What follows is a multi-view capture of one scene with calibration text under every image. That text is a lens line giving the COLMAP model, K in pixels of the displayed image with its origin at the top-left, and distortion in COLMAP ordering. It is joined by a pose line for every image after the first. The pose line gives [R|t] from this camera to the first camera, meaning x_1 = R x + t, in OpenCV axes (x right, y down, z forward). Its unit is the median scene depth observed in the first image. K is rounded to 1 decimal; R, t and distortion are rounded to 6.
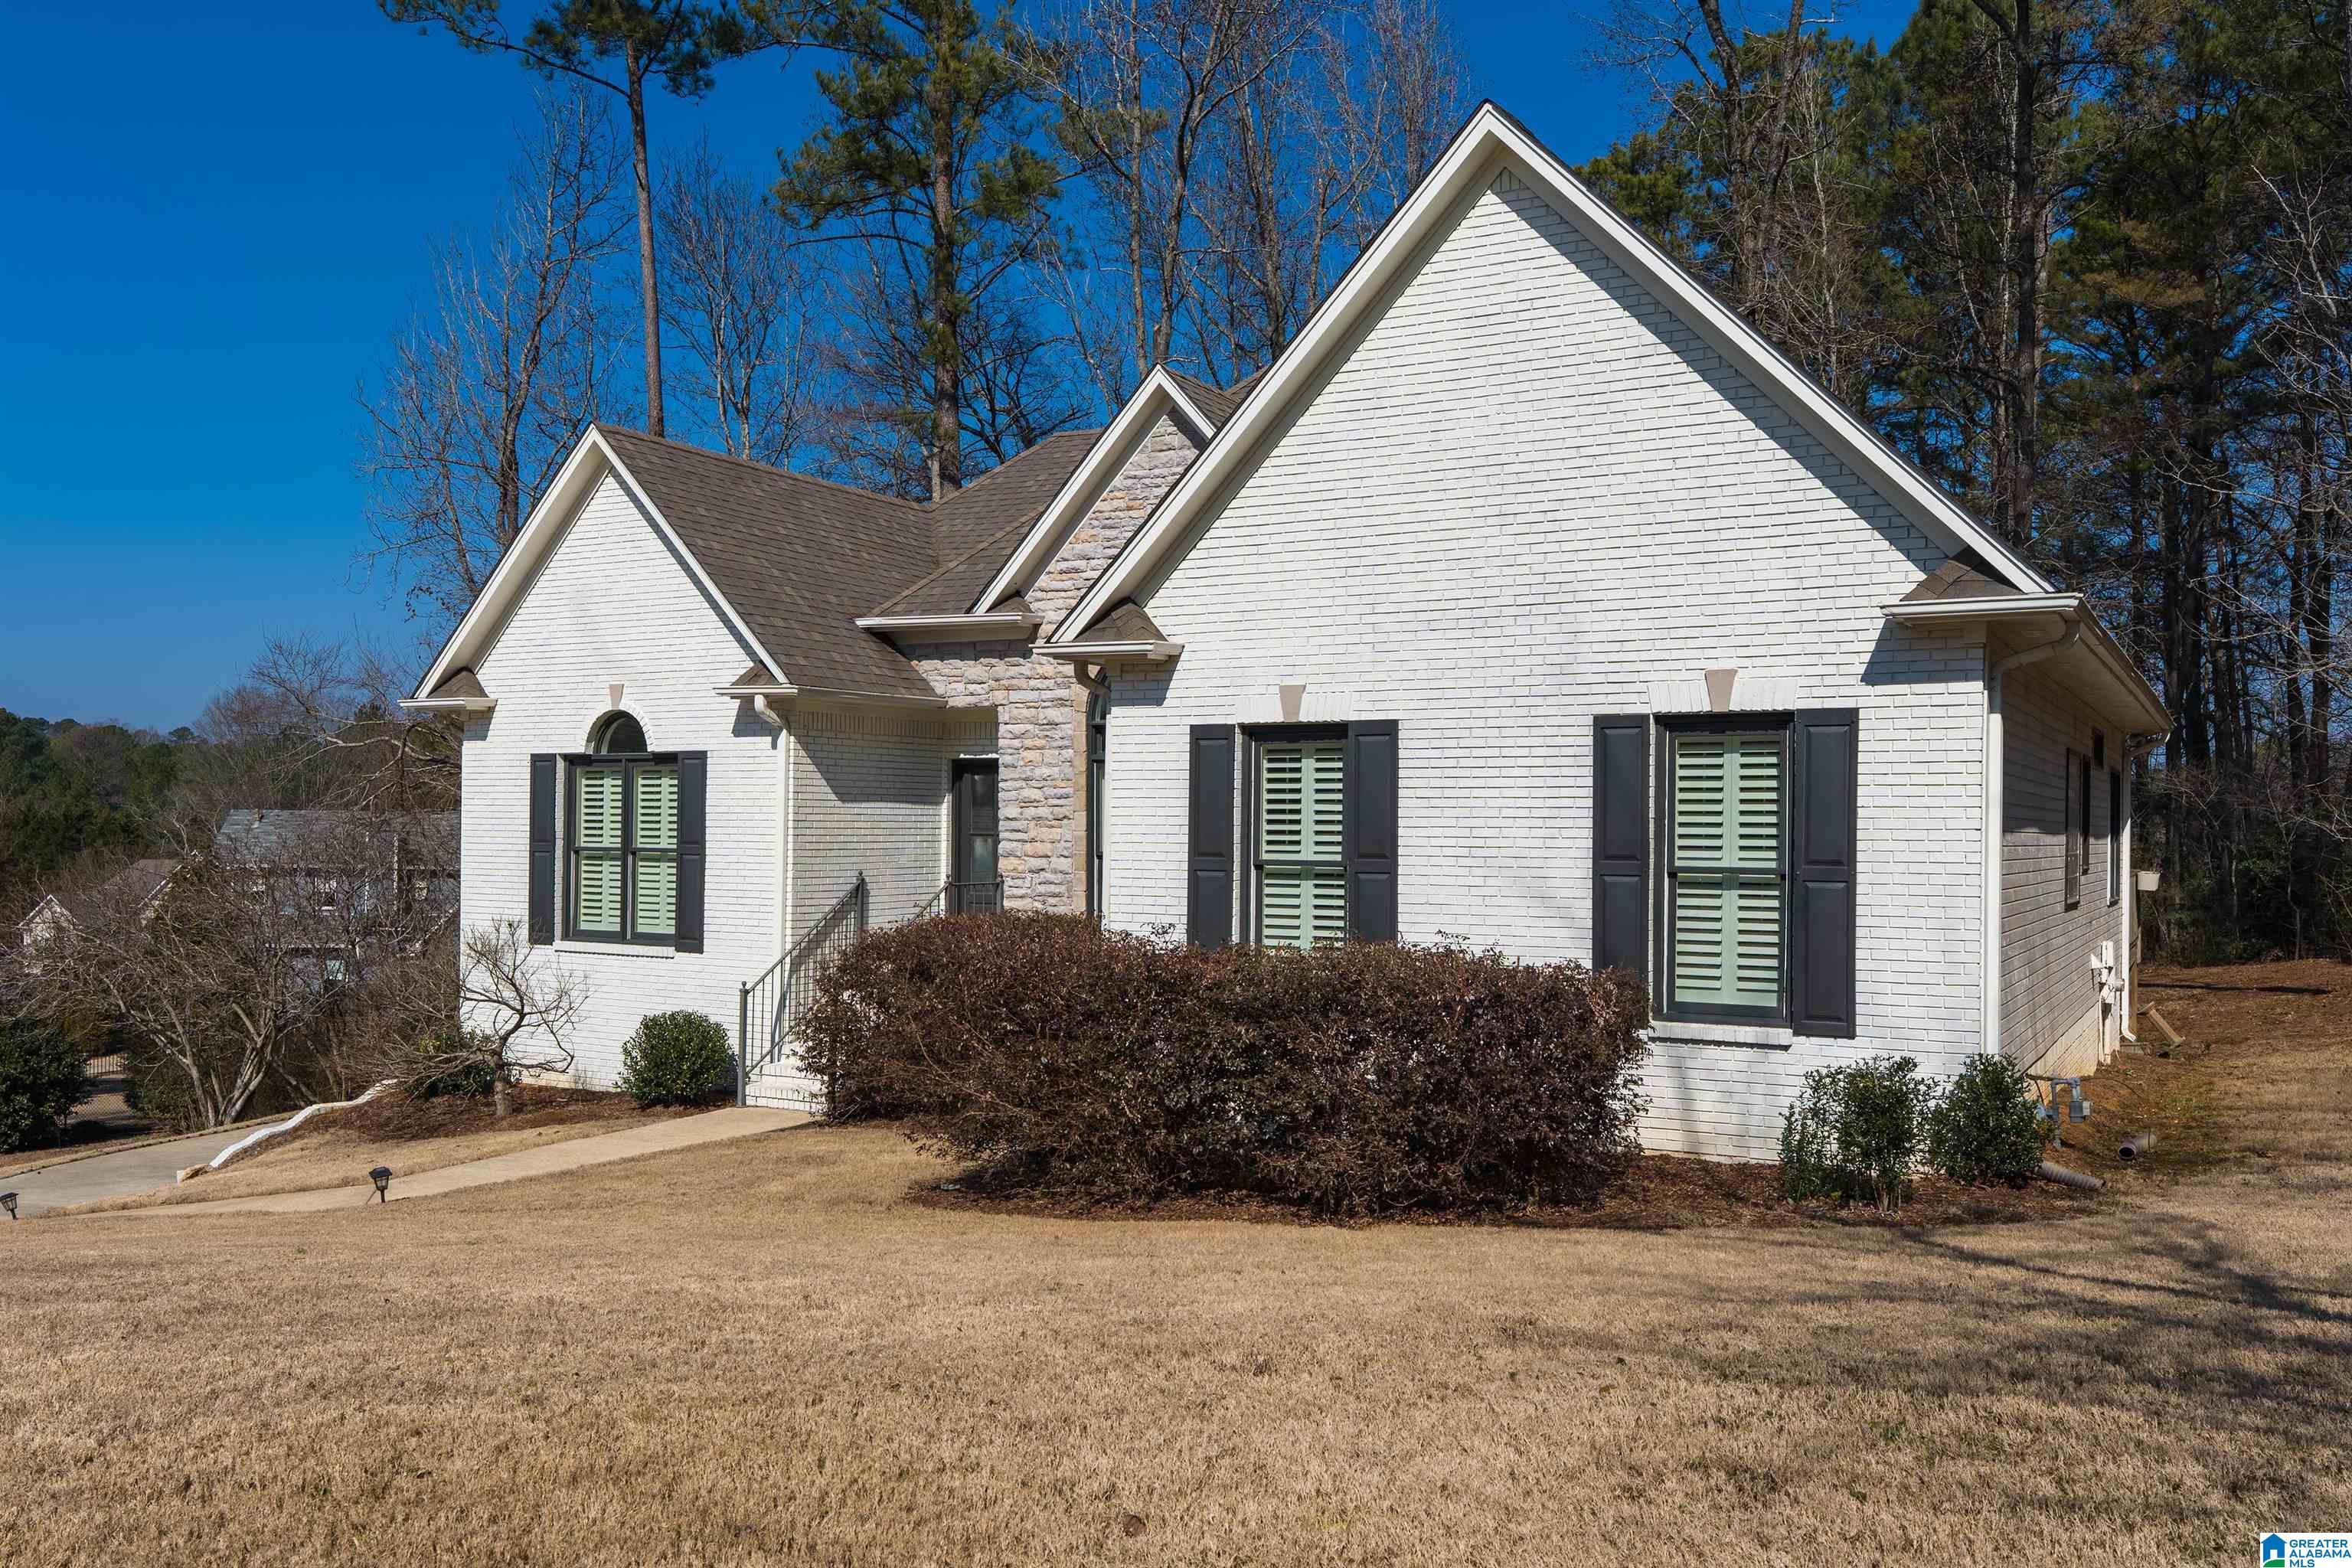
lens RADIAL K [[1873.6, 0, 1178.4], [0, 1873.6, 789.1], [0, 0, 1]] dist [-0.017905, -0.003949]
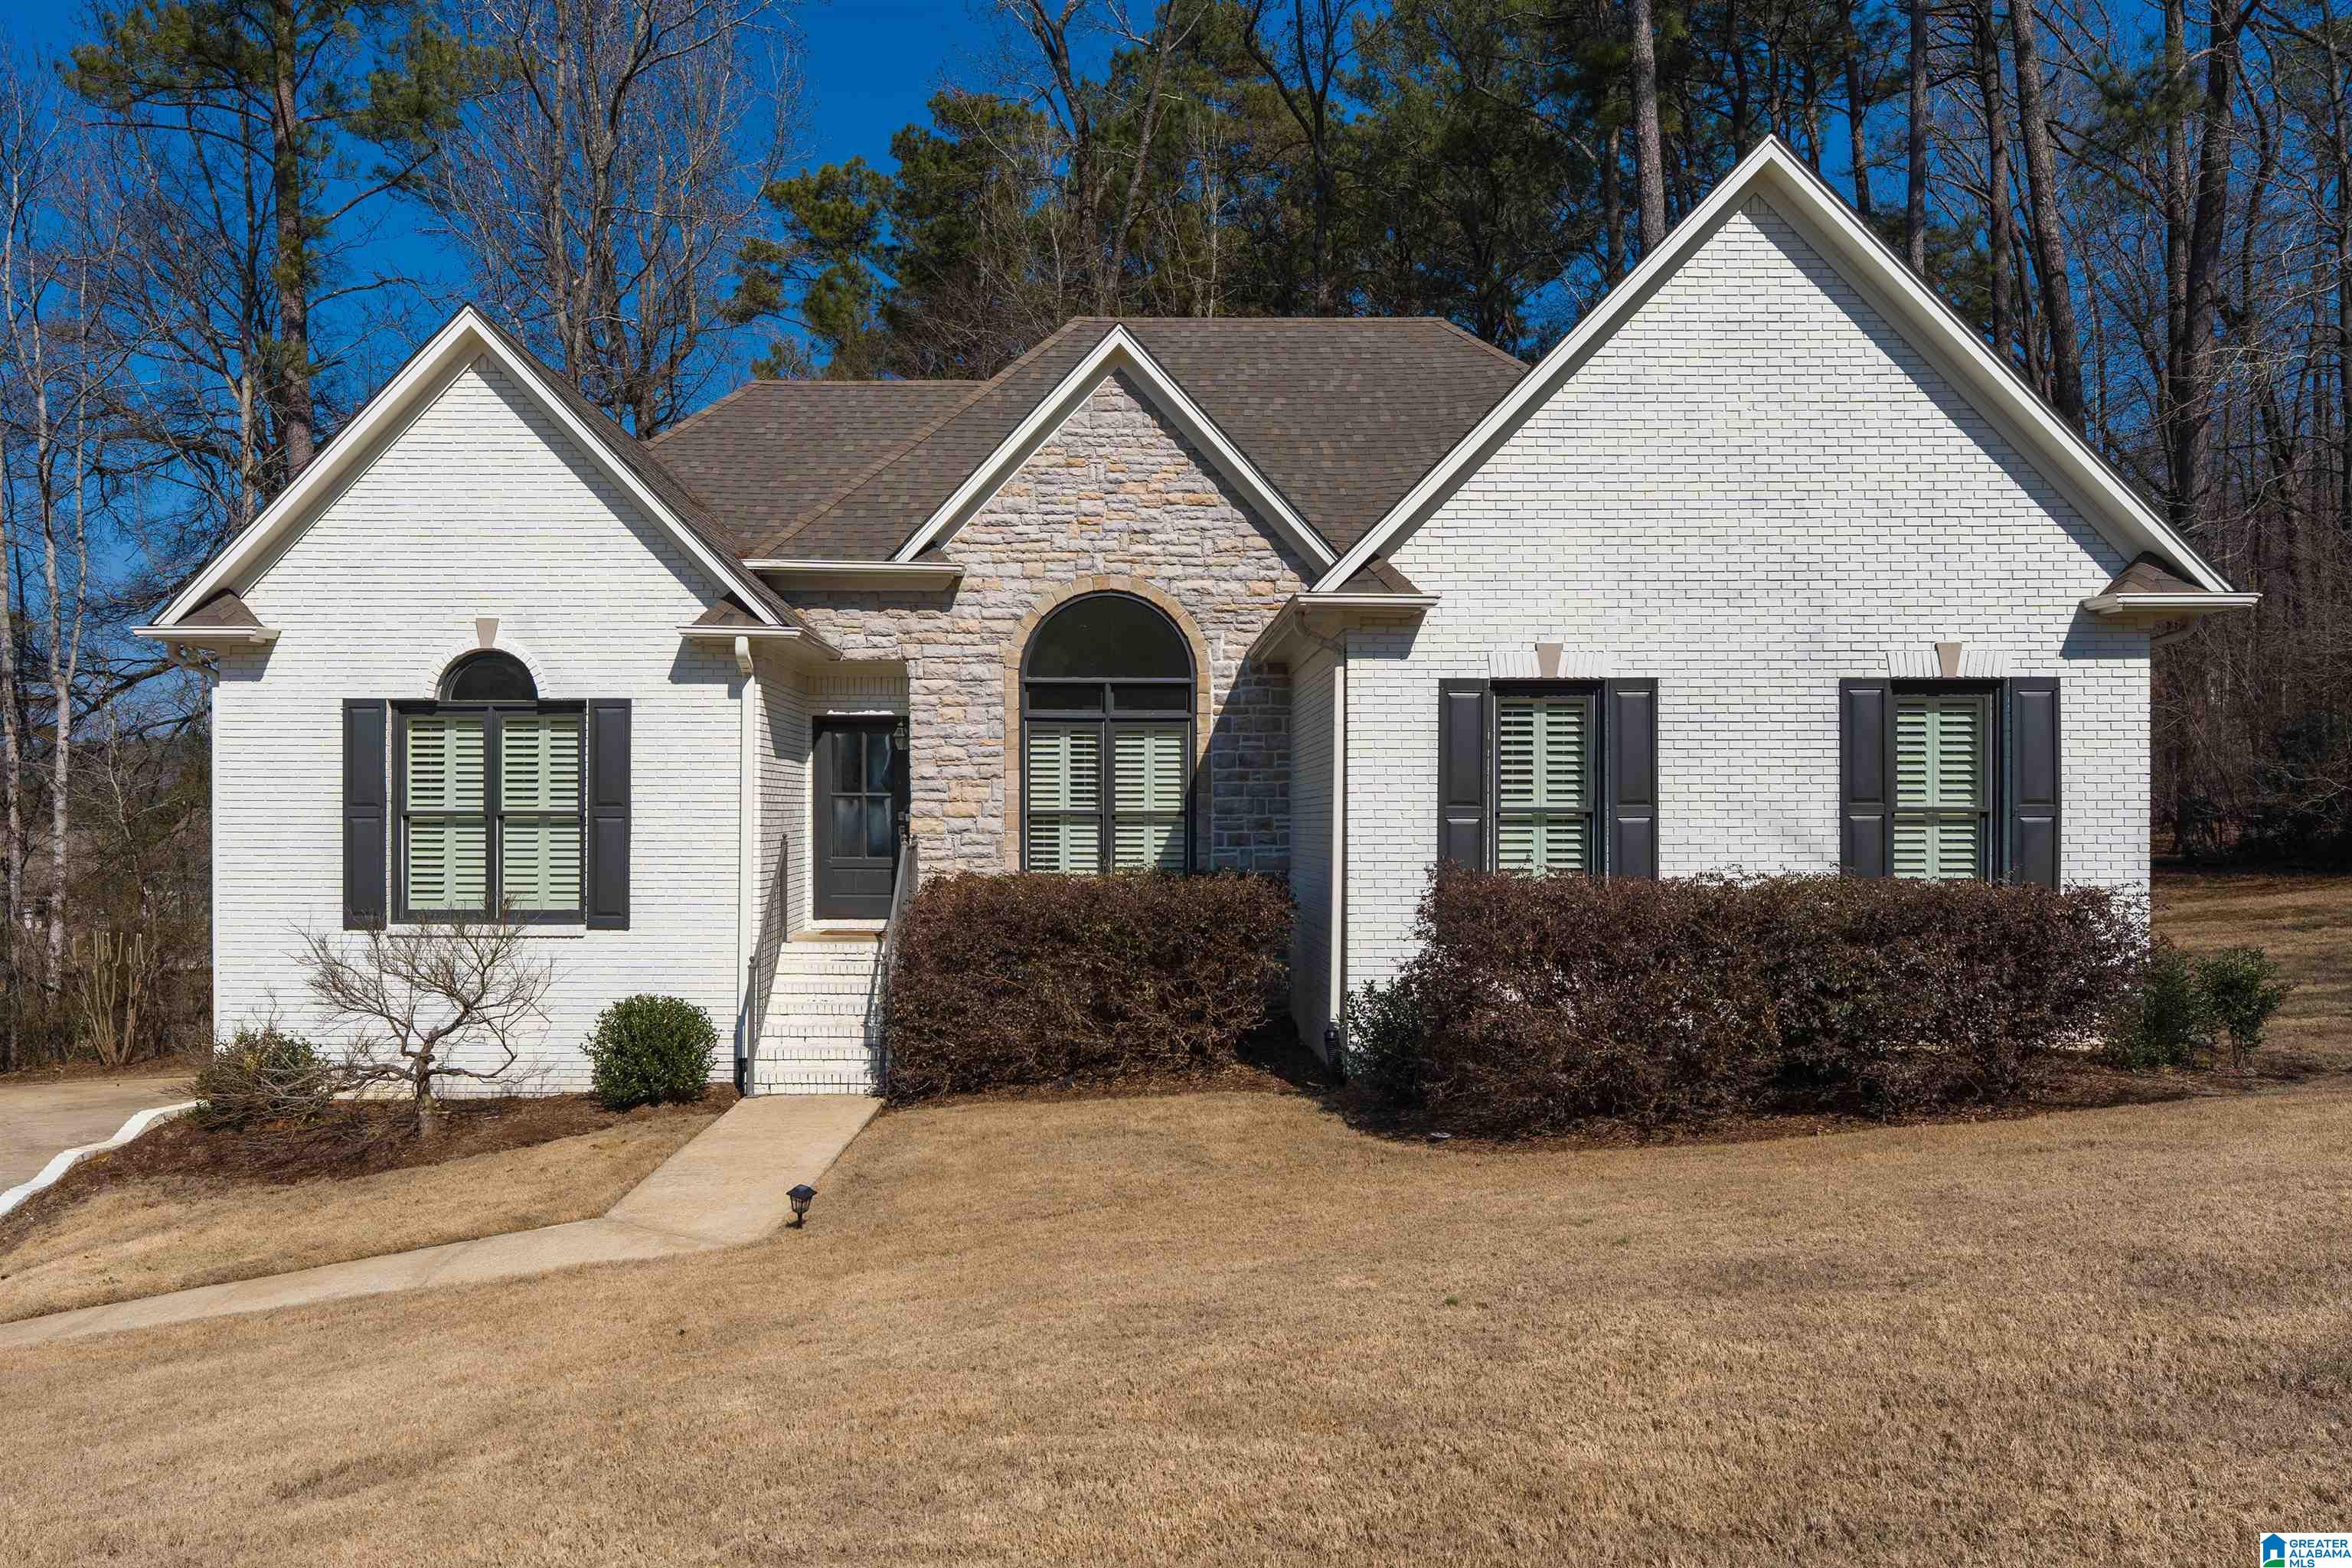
lens RADIAL K [[1725.7, 0, 1175.8], [0, 1725.7, 780.2], [0, 0, 1]] dist [-0.009192, -0.000642]
pose [[0.870396, 0.001123, 0.492351, -0.577959], [-0.003425, 0.999987, 0.003774, 0.018539], [-0.492341, -0.004971, 0.870388, 0.234853]]
